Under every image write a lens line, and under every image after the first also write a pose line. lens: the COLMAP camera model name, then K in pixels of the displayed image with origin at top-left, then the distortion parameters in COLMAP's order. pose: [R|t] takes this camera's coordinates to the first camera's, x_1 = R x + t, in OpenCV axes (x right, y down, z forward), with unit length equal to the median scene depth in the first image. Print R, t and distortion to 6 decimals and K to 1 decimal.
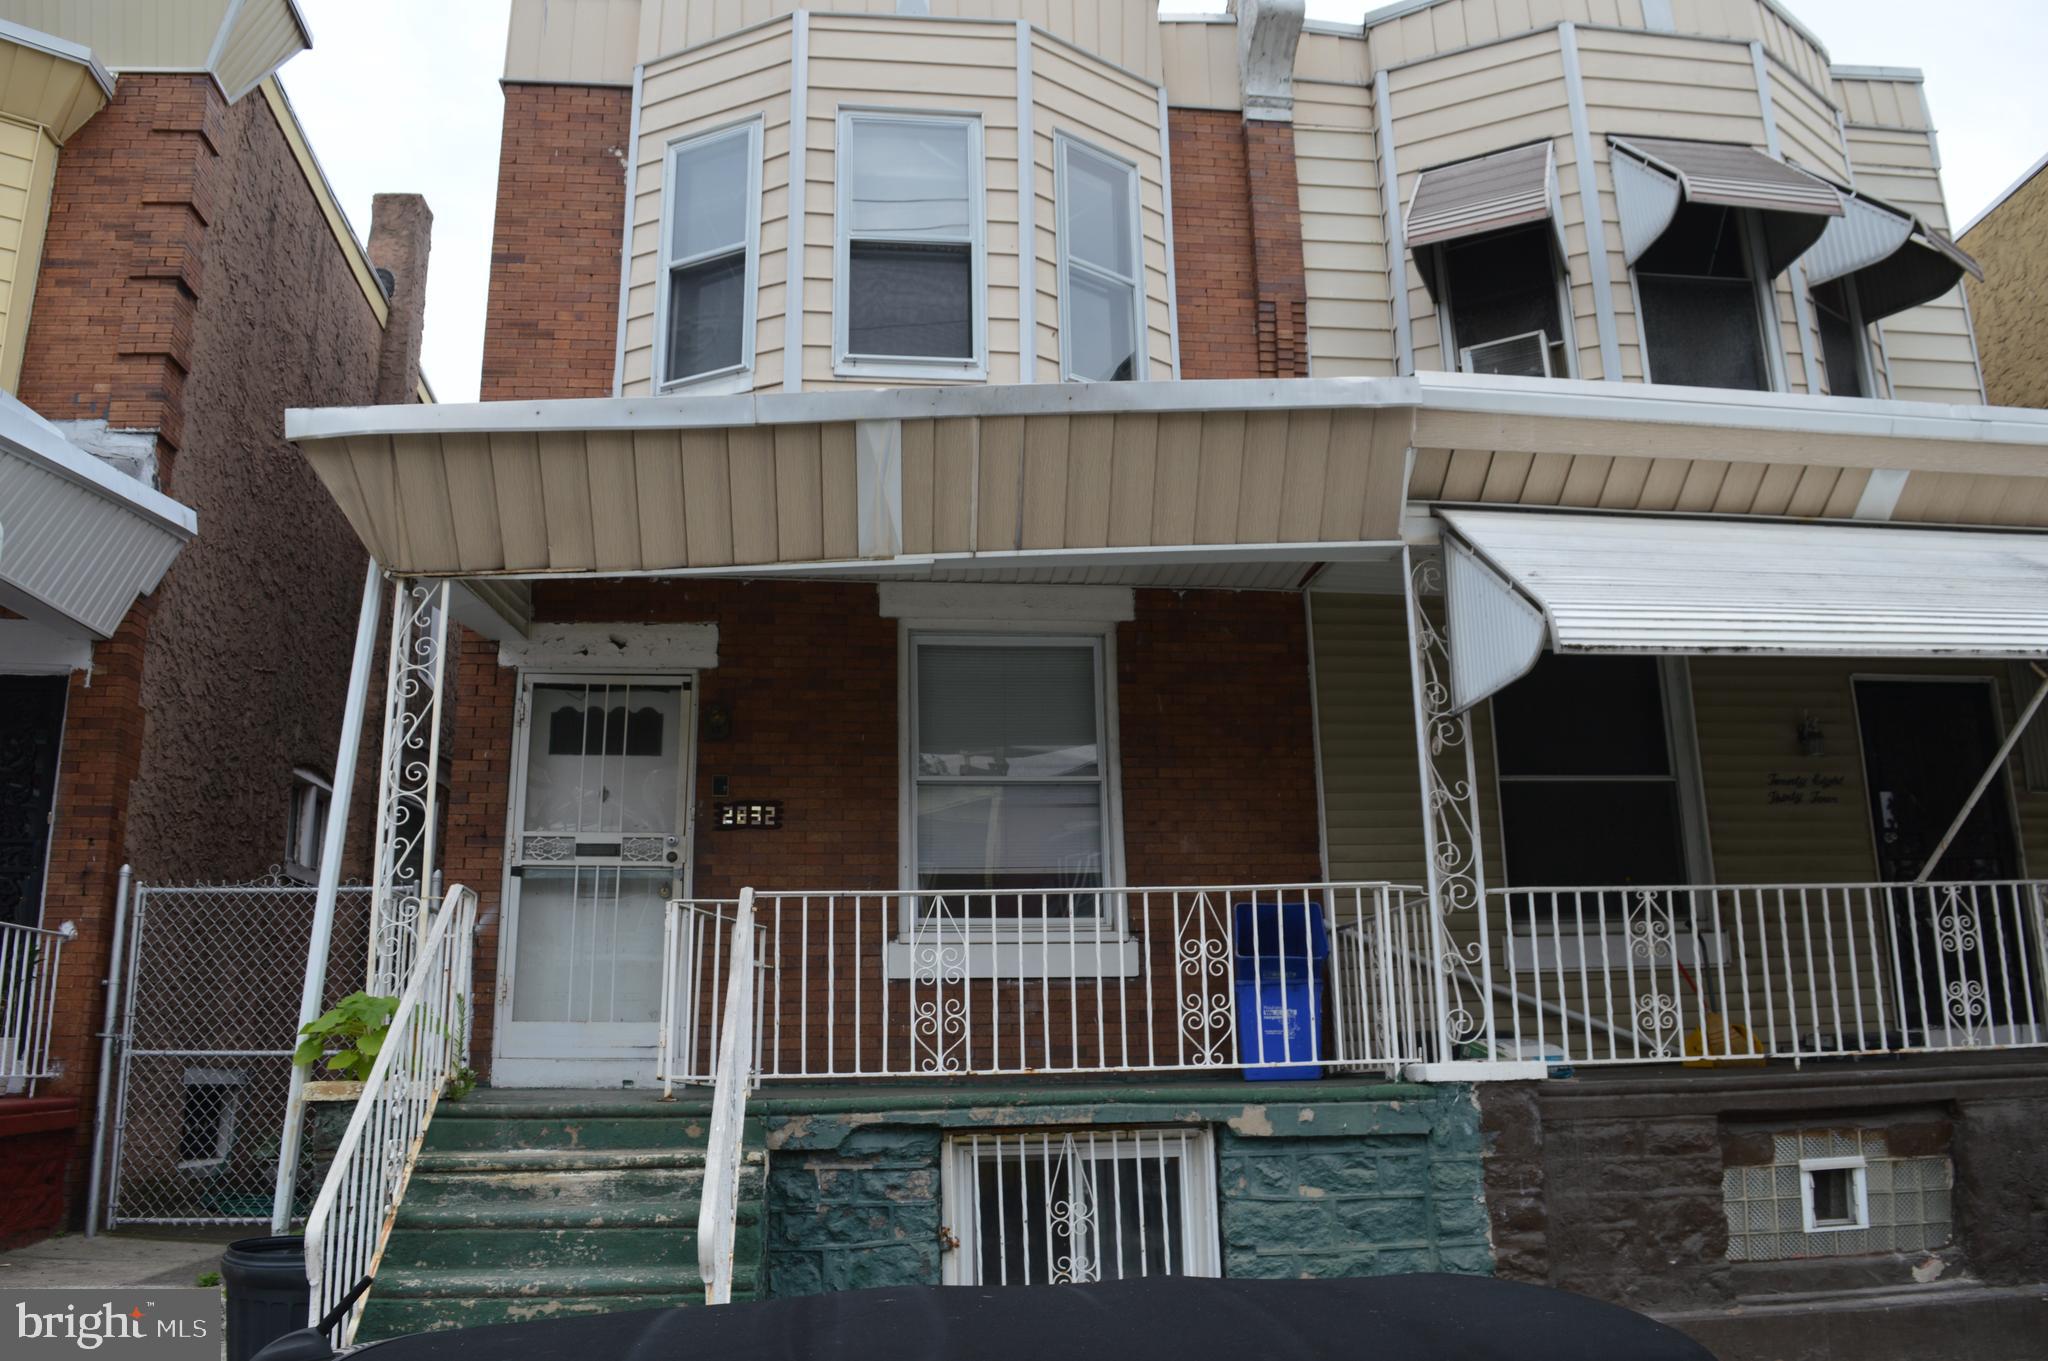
lens RADIAL K [[1625.9, 0, 1021.0], [0, 1625.9, 671.3], [0, 0, 1]] dist [-0.096764, 0.016645]
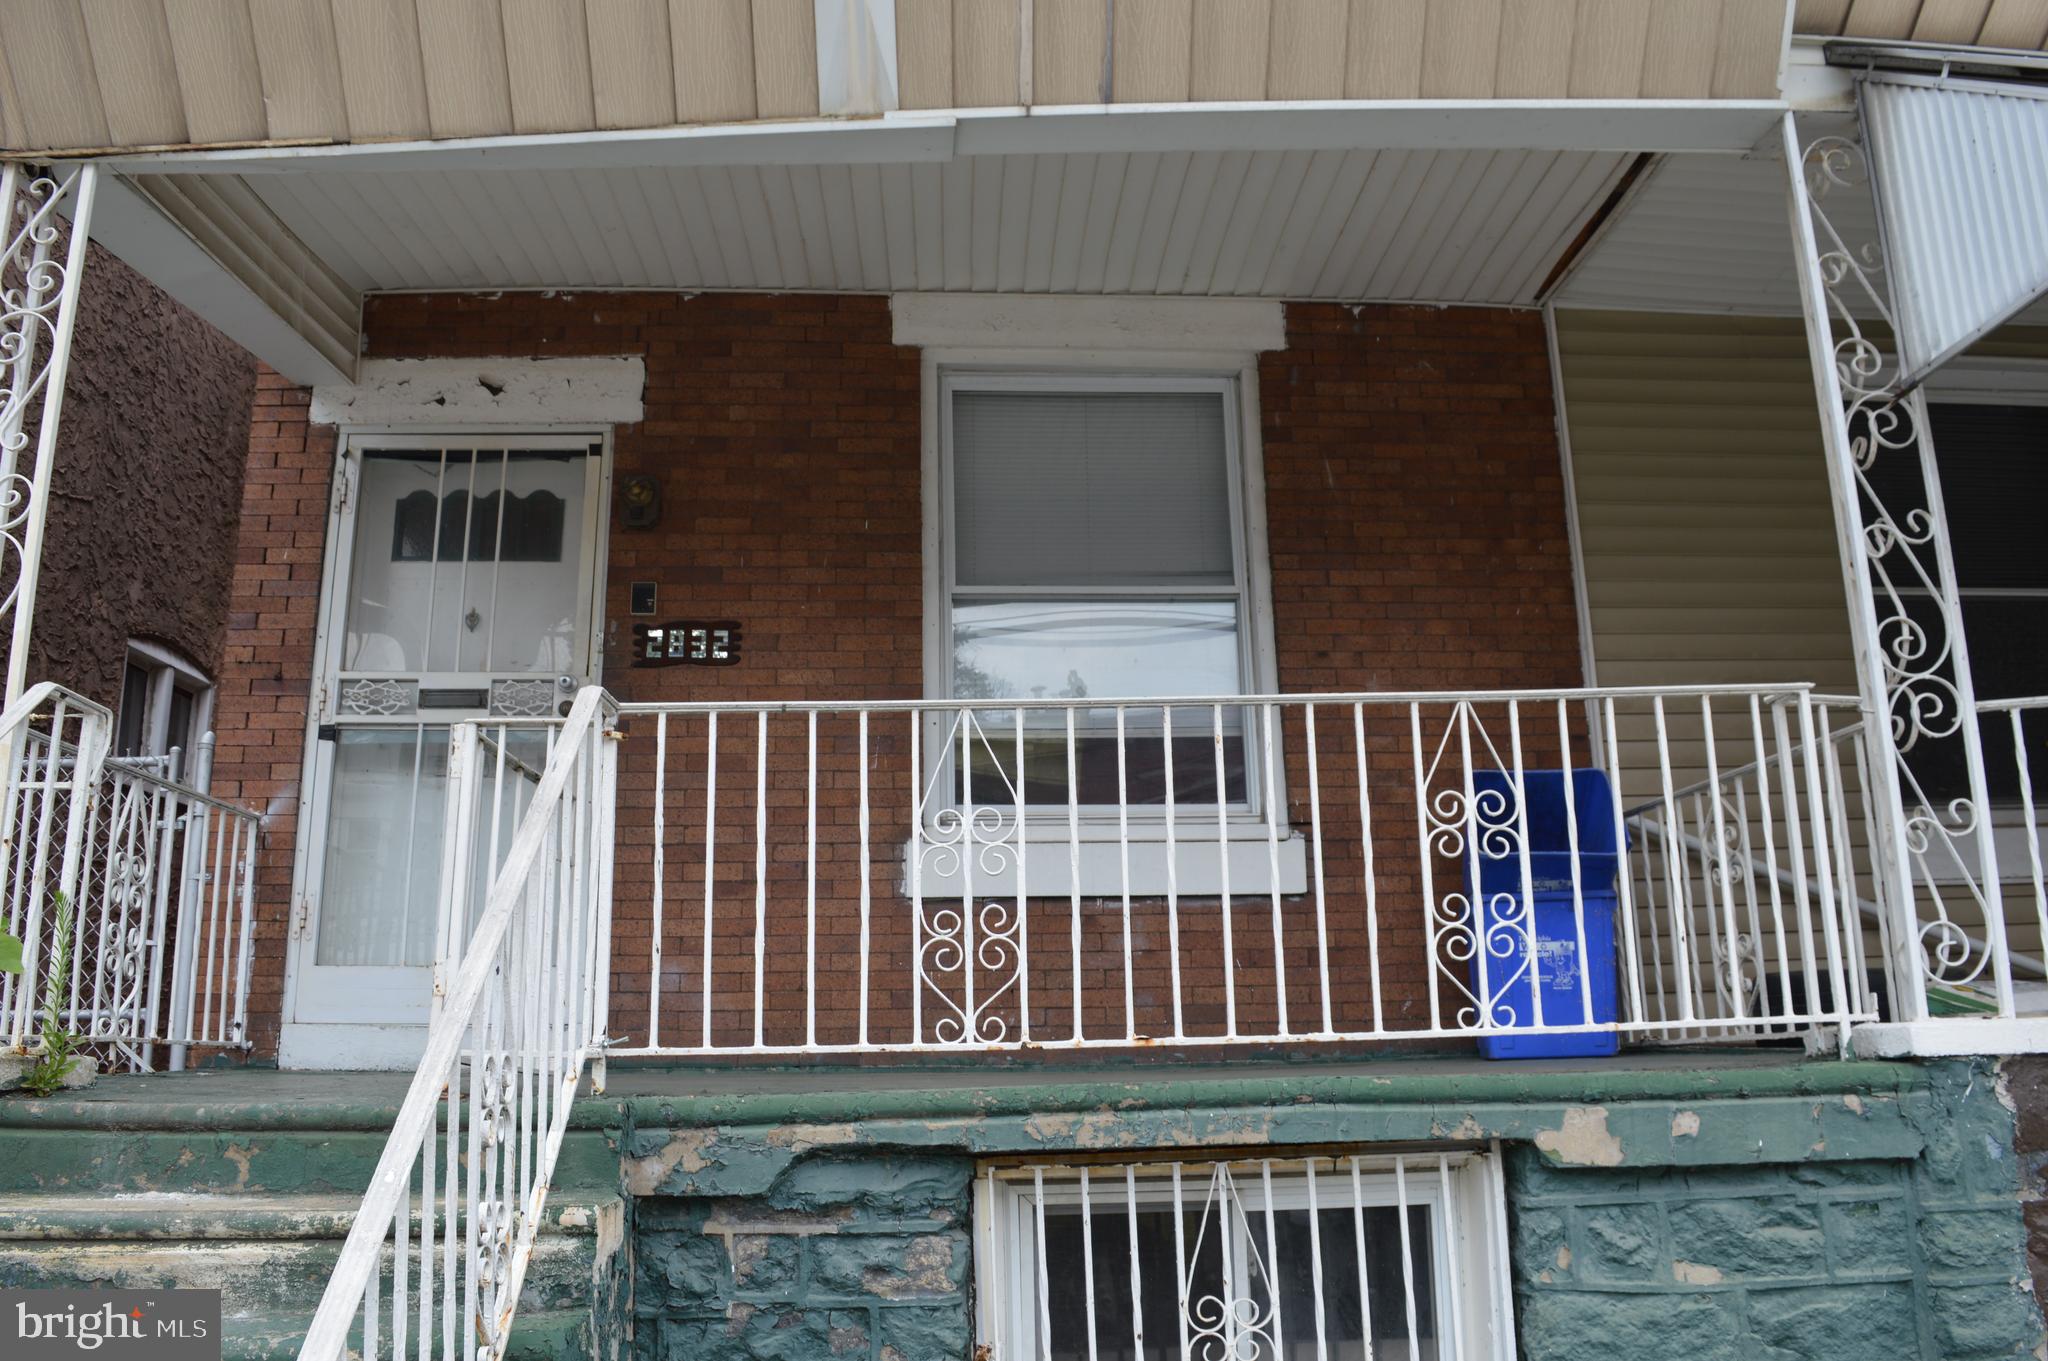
lens RADIAL K [[1627.7, 0, 1018.7], [0, 1627.7, 672.7], [0, 0, 1]] dist [-0.097293, 0.022270]
pose [[0.998543, -0.012025, -0.052606, -0.005430], [0.012741, 0.999830, 0.013307, 0.114051], [0.052437, -0.013958, 0.998527, 0.451576]]
